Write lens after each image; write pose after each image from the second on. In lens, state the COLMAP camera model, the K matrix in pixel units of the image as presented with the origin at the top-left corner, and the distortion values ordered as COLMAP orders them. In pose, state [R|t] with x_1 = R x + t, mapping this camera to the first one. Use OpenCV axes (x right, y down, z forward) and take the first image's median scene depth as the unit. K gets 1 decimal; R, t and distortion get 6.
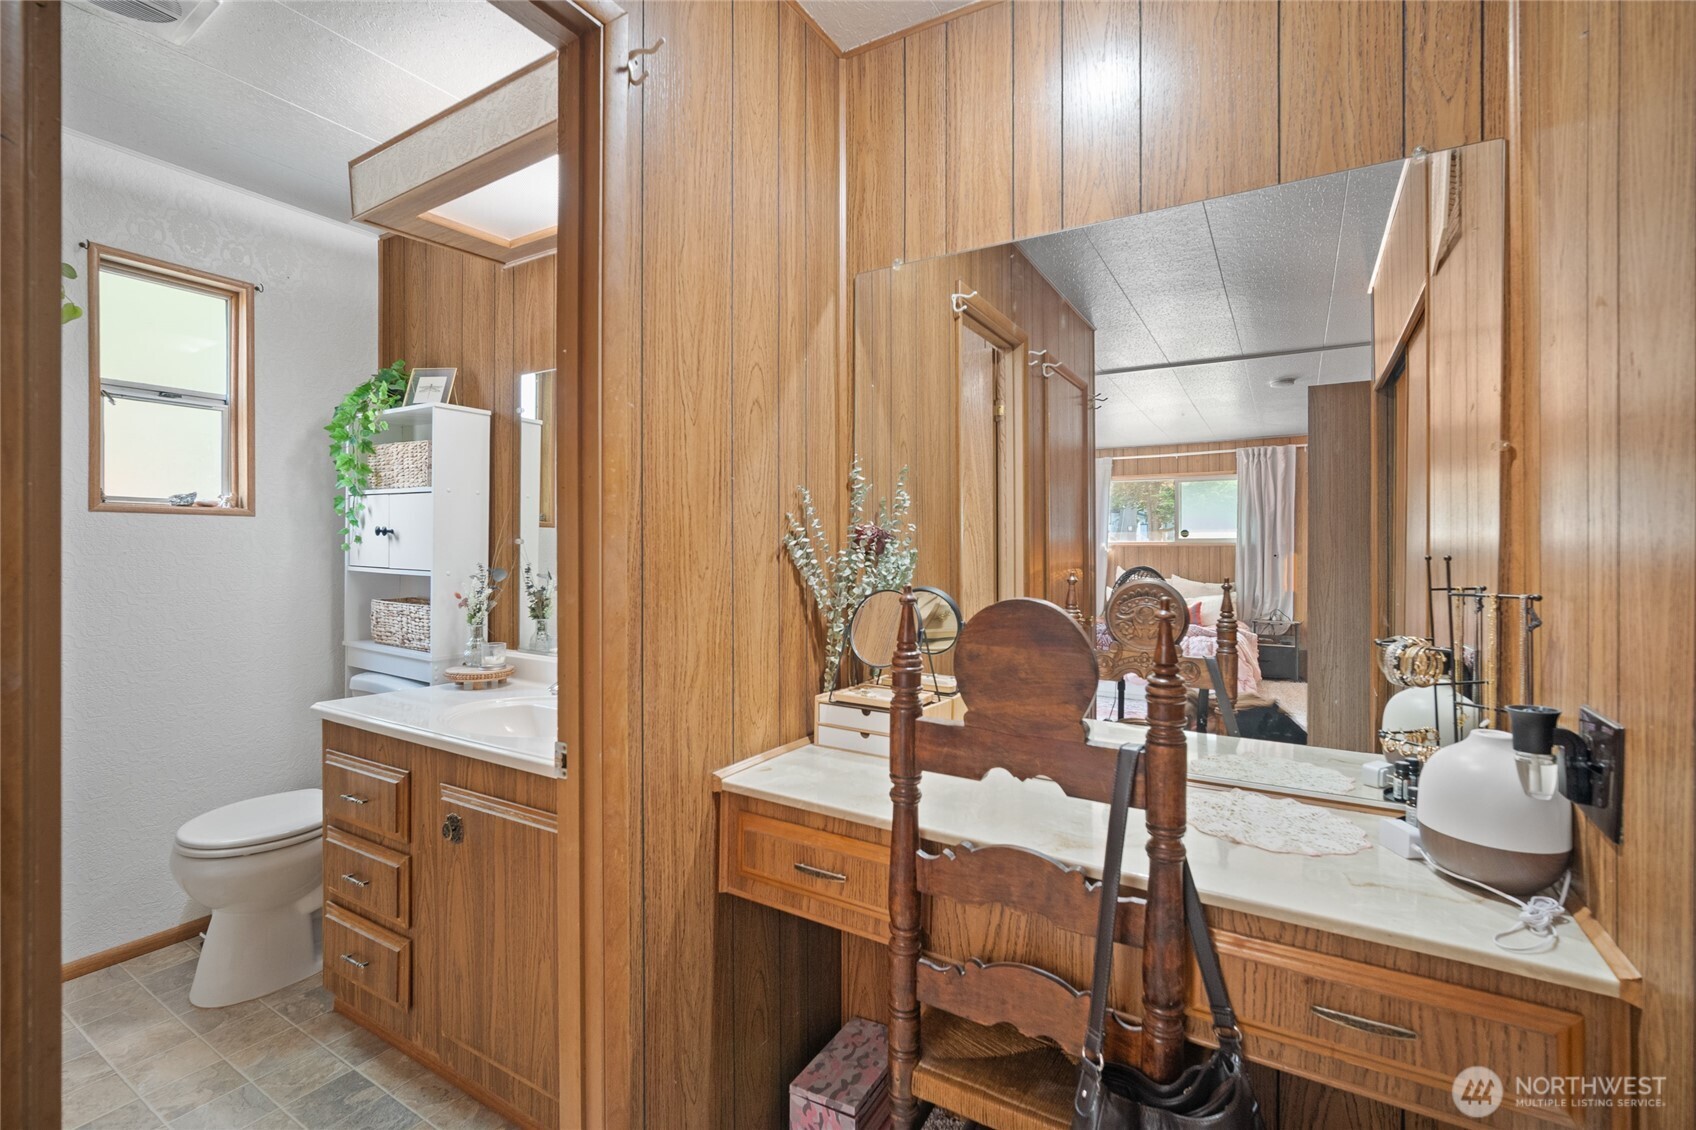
lens RADIAL K [[742.6, 0, 845.4], [0, 742.6, 554.3], [0, 0, 1]] dist [-0.015682, 0.005717]
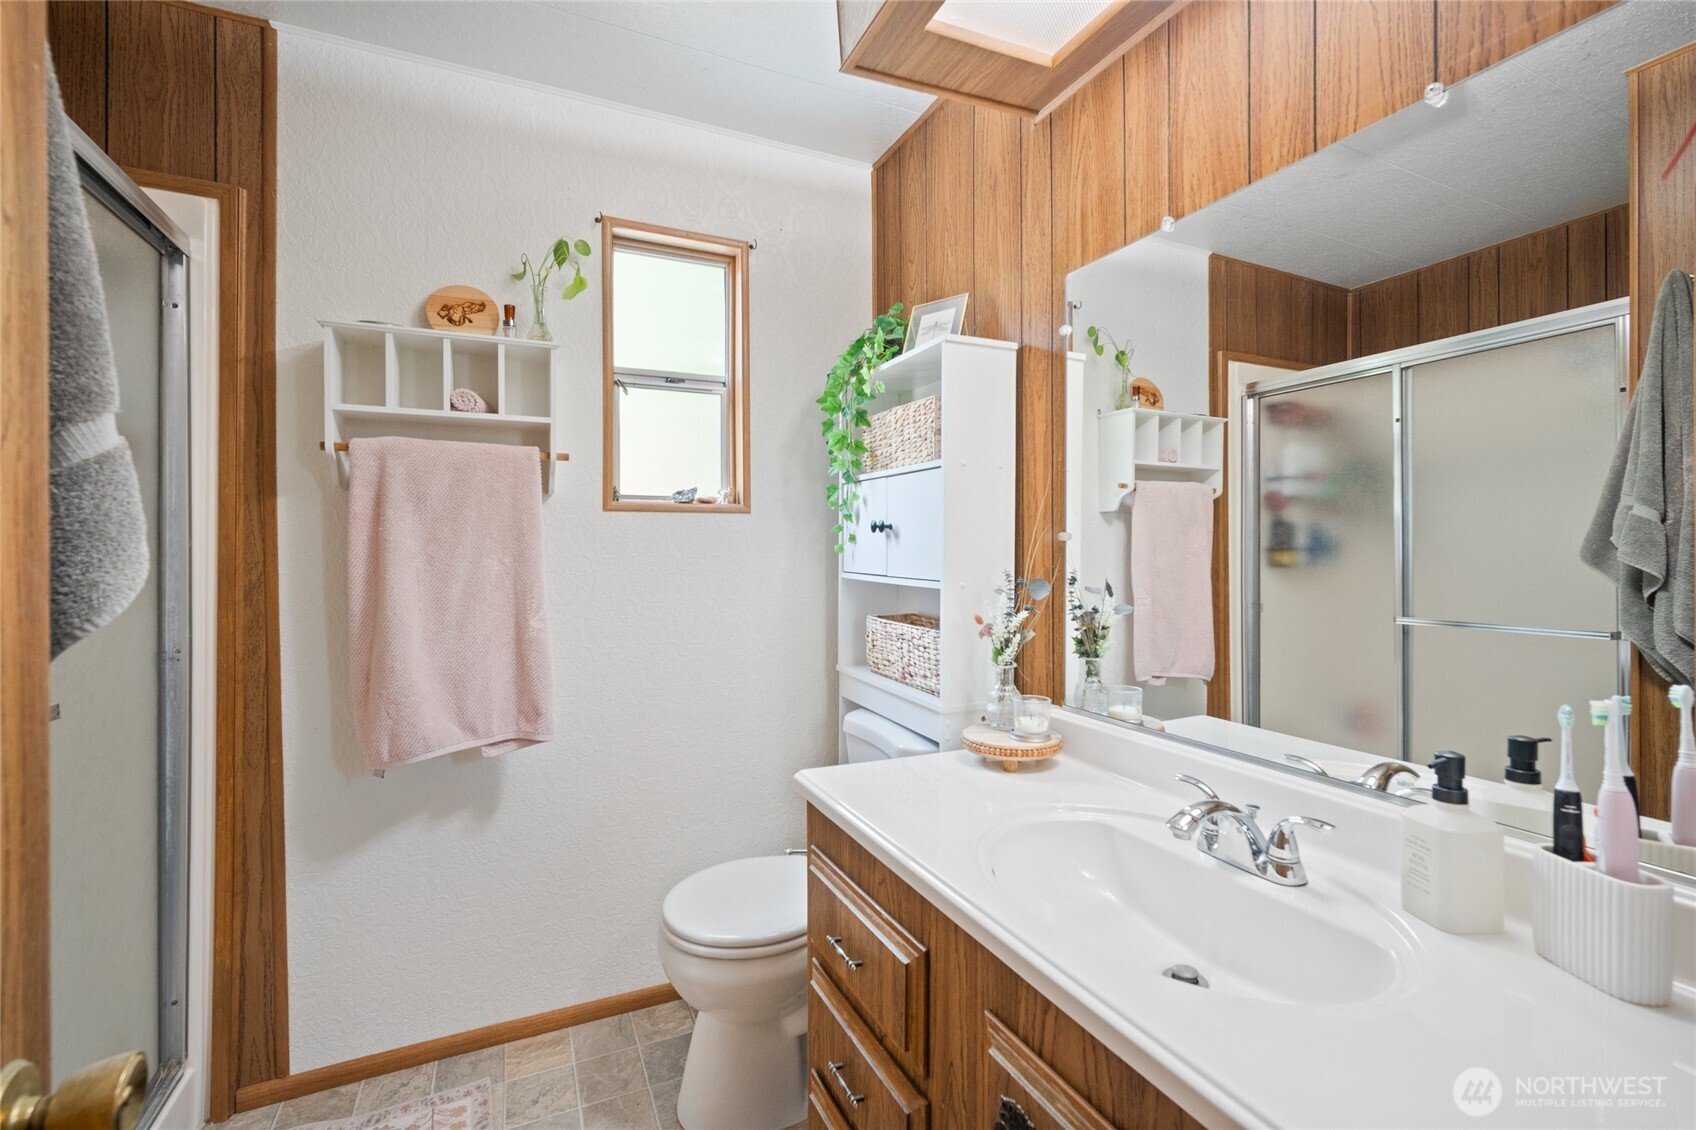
lens RADIAL K [[742.6, 0, 850.5], [0, 742.6, 558.0], [0, 0, 1]] dist [-0.015682, 0.005717]
pose [[0.830389, -0.002461, -0.557179, -0.231303], [0.003285, 0.999994, 0.000480, 0.000109], [0.557175, -0.002229, 0.830392, 0.358026]]
